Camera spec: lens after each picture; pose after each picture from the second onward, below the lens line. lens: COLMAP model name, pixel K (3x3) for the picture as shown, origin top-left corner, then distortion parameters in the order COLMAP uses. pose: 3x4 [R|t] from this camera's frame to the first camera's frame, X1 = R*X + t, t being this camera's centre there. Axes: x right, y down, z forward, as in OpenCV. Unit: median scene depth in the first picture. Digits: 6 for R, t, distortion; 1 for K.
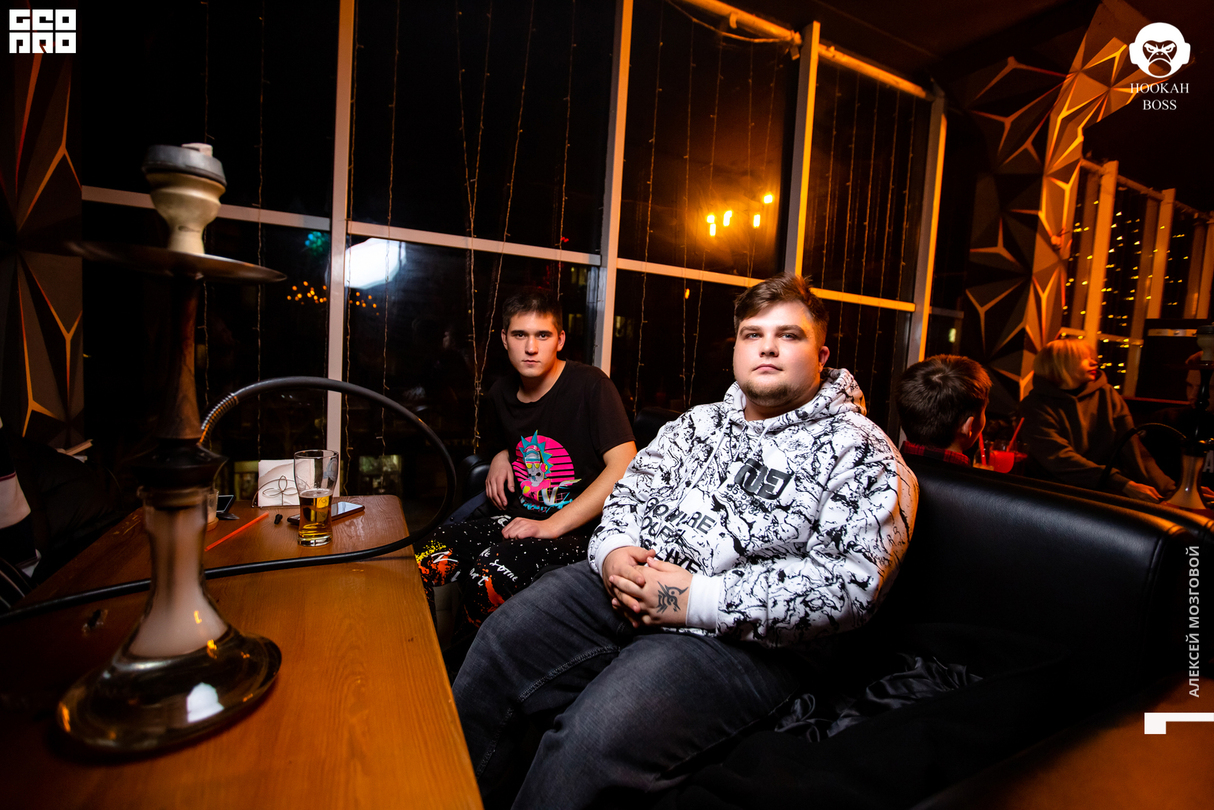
lens RADIAL K [[543.2, 0, 597.6], [0, 543.2, 402.1], [0, 0, 1]] dist [-0.028245, 0.003839]
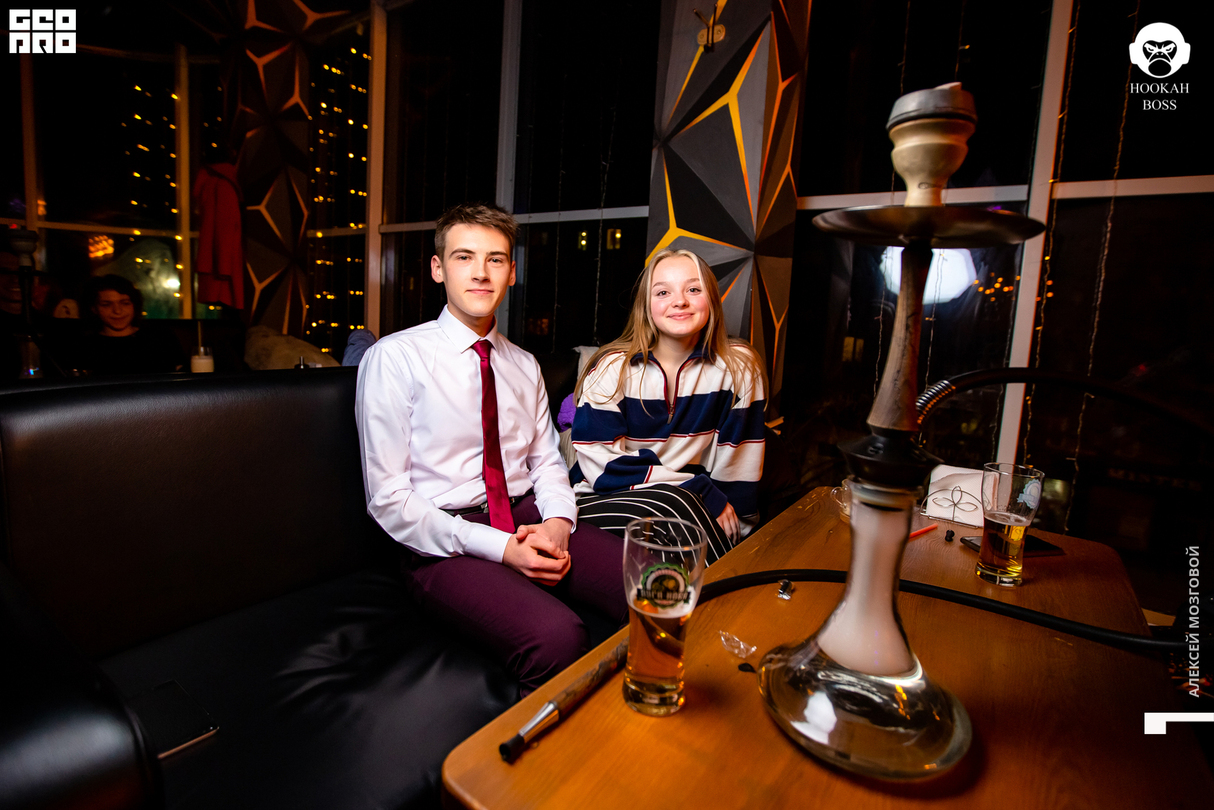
lens RADIAL K [[582.6, 0, 614.1], [0, 582.6, 388.3], [0, 0, 1]] dist [-0.037429, 0.007953]
pose [[0.508707, 0.075953, -0.857583, -0.080526], [-0.095826, 0.994907, 0.031273, 0.005826], [0.855590, 0.066270, 0.513394, 0.047449]]
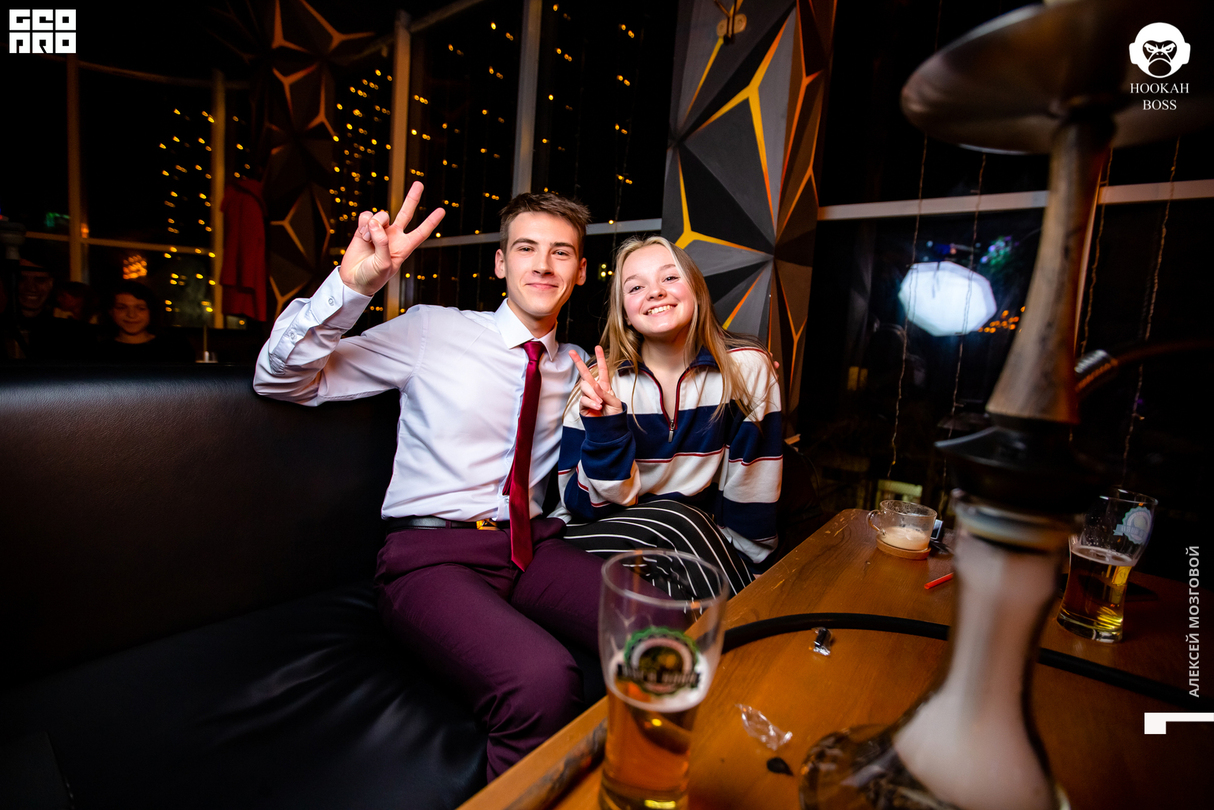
lens RADIAL K [[543.2, 0, 613.5], [0, 543.2, 407.6], [0, 0, 1]] dist [-0.028245, 0.003839]
pose [[0.481919, 0.079594, -0.872593, -0.198478], [-0.115297, 0.992967, 0.026897, 0.034633], [0.868597, 0.087645, 0.487706, 0.141126]]
